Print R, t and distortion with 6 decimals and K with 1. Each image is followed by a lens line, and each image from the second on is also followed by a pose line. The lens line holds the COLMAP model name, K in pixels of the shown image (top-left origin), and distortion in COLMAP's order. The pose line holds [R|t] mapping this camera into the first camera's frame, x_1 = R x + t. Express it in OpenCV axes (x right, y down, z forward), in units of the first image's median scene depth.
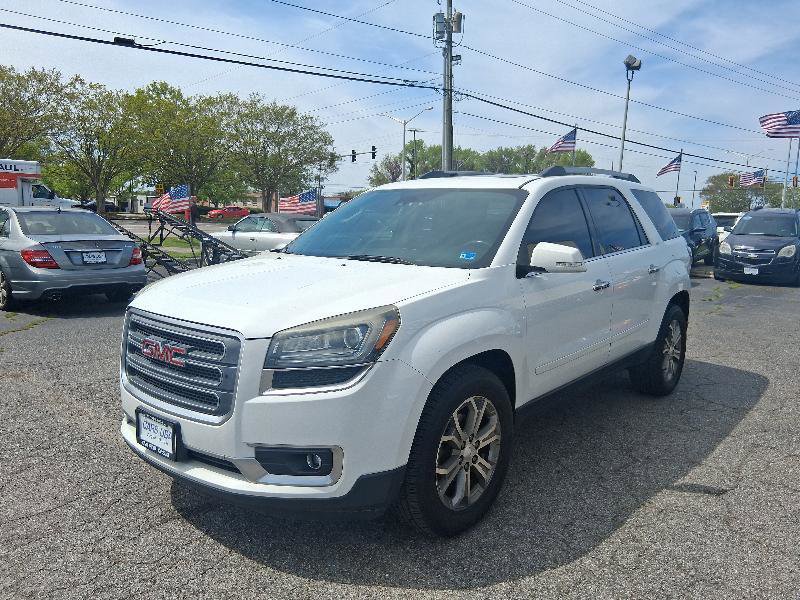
lens RADIAL K [[609.2, 0, 411.8], [0, 609.2, 308.0], [0, 0, 1]] dist [0.071956, -0.128896]
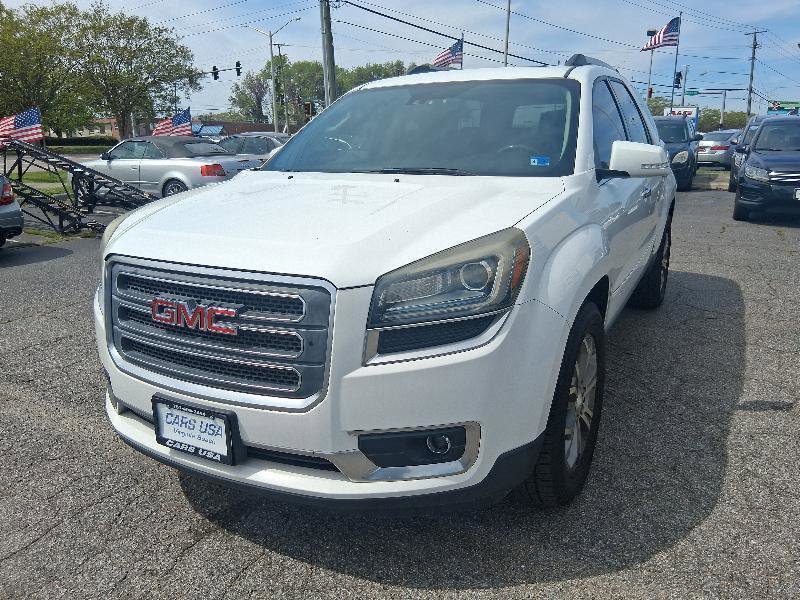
lens RADIAL K [[609.2, 0, 403.6], [0, 609.2, 299.4], [0, 0, 1]] dist [0.071956, -0.128896]
pose [[0.979176, -0.085862, 0.183964, -0.284327], [0.065432, 0.991279, 0.114392, -0.010944], [-0.192181, -0.099972, 0.976254, 0.262207]]
